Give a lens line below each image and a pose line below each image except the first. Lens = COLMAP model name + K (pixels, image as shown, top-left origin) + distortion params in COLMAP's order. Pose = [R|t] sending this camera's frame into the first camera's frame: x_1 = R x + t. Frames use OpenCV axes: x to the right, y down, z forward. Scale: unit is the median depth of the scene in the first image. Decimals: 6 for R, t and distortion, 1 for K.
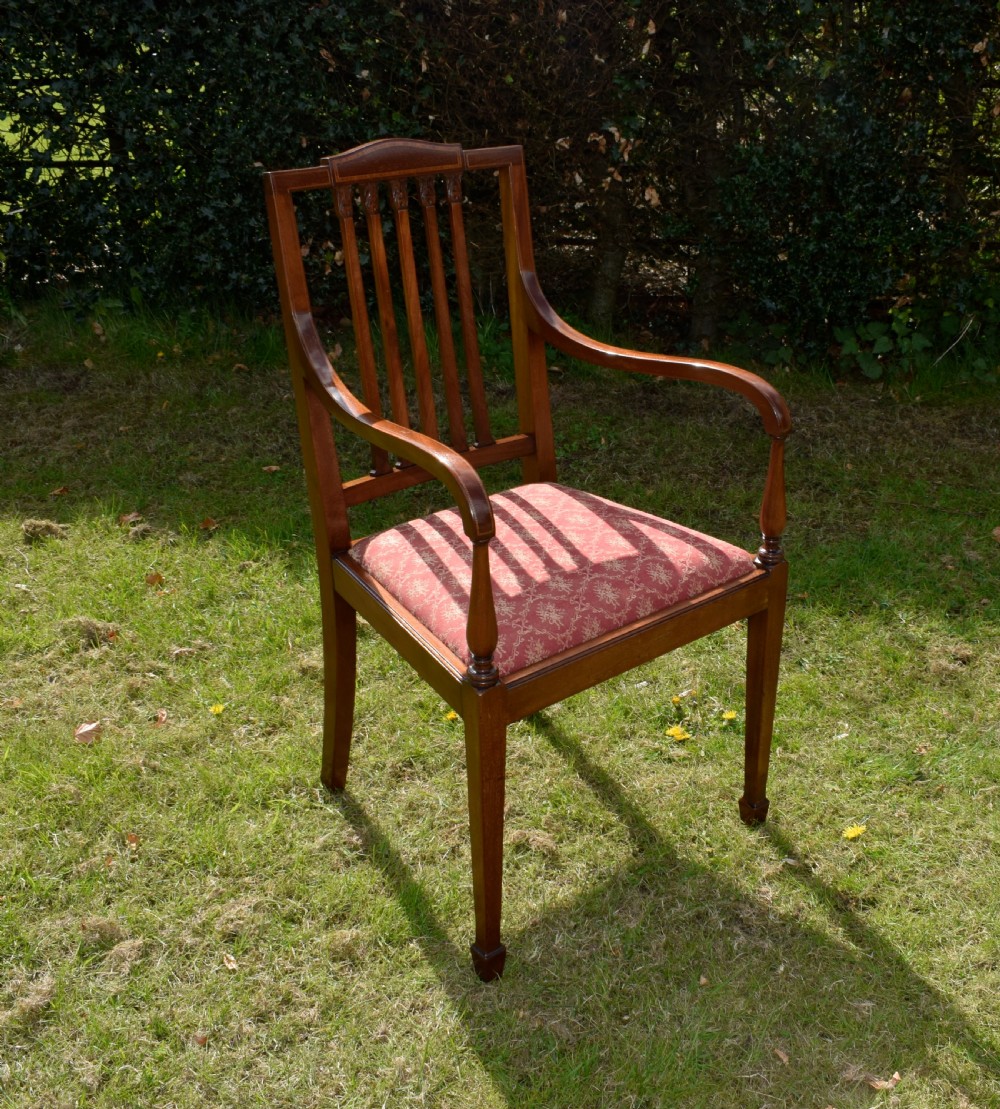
lens RADIAL K [[1299.8, 0, 589.4], [0, 1299.8, 552.1], [0, 0, 1]] dist [-0.019234, 0.004261]
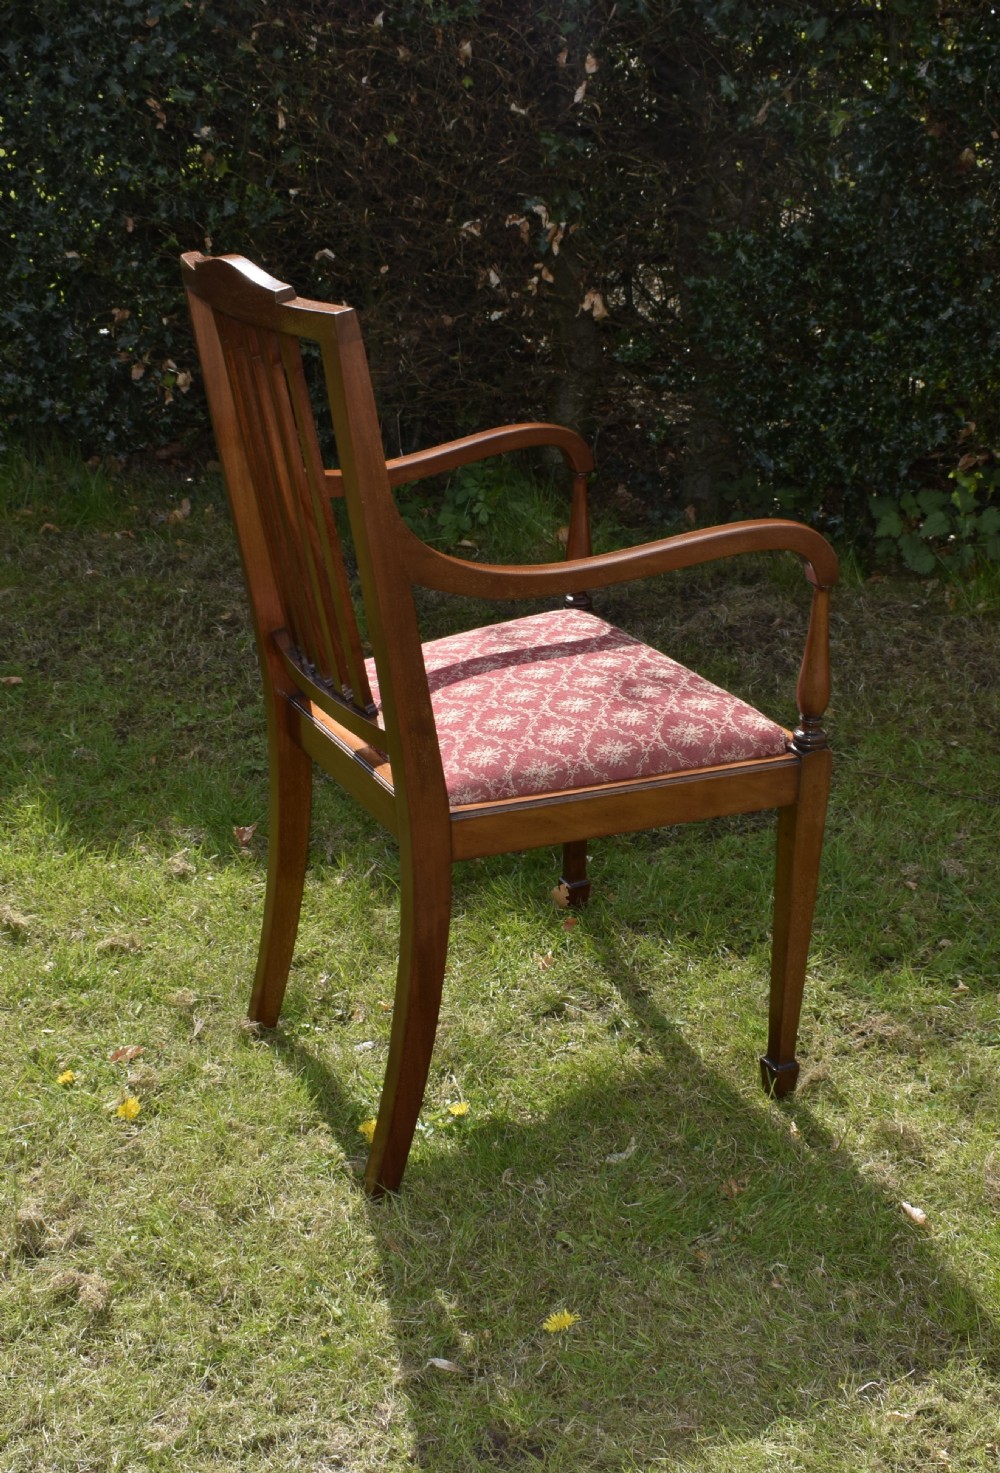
lens RADIAL K [[1744.0, 0, 500.0], [0, 1744.0, 736.5], [0, 0, 1]] dist [-0.013984, -0.004241]
pose [[0.986475, 0.048106, -0.156693, 0.165405], [-0.048363, 0.998827, 0.002175, -0.044155], [0.156614, 0.005432, 0.987645, 0.072003]]
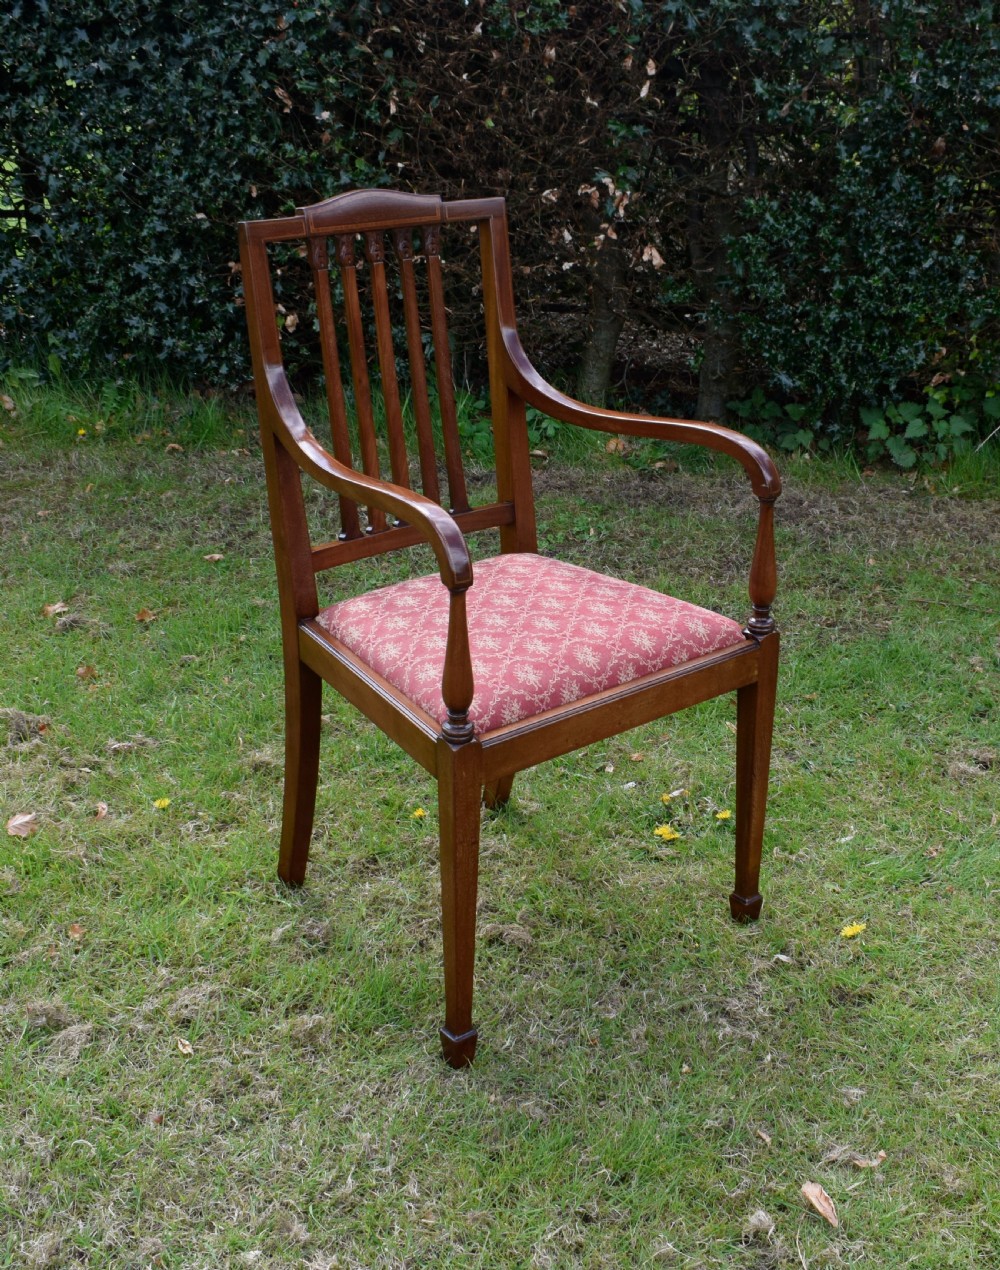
lens RADIAL K [[1650.9, 0, 592.2], [0, 1650.9, 628.1], [0, 0, 1]] dist [-0.017344, -0.031608]
pose [[0.999944, 0.009067, 0.005545, 0.004884], [-0.008785, 0.998764, -0.048912, 0.033063], [-0.005982, 0.048861, 0.998788, -0.105156]]
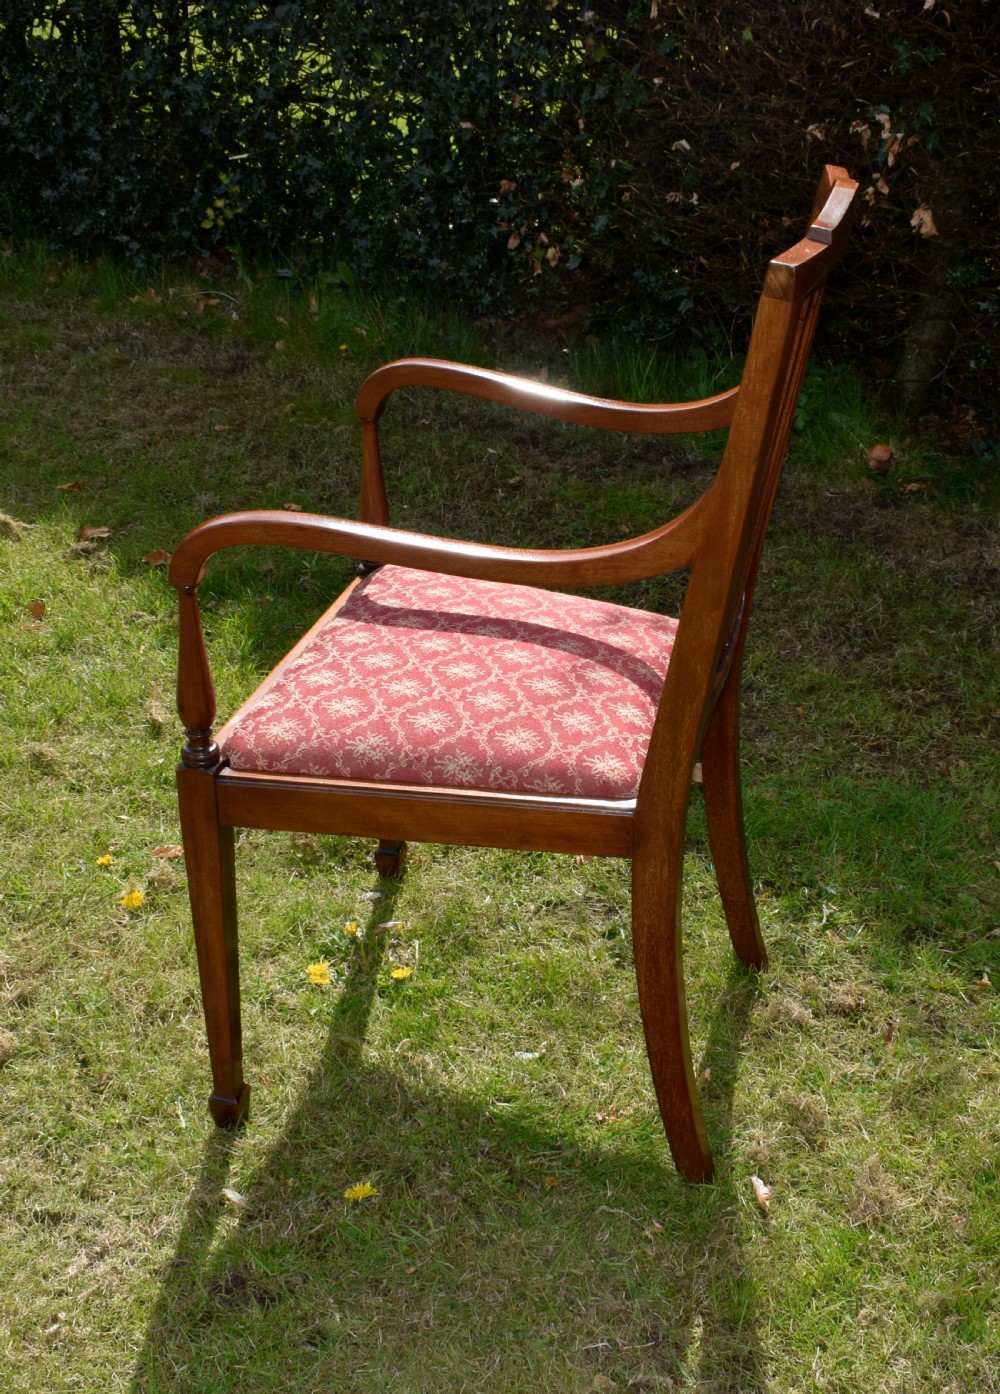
lens RADIAL K [[1631.1, 0, 533.4], [0, 1631.1, 694.7], [0, 0, 1]] dist [-0.014216, -0.032871]
pose [[0.862130, 0.239366, -0.446582, 0.330919], [-0.218814, 0.970839, 0.097942, -0.075998], [0.457003, 0.013280, 0.889366, 0.159918]]
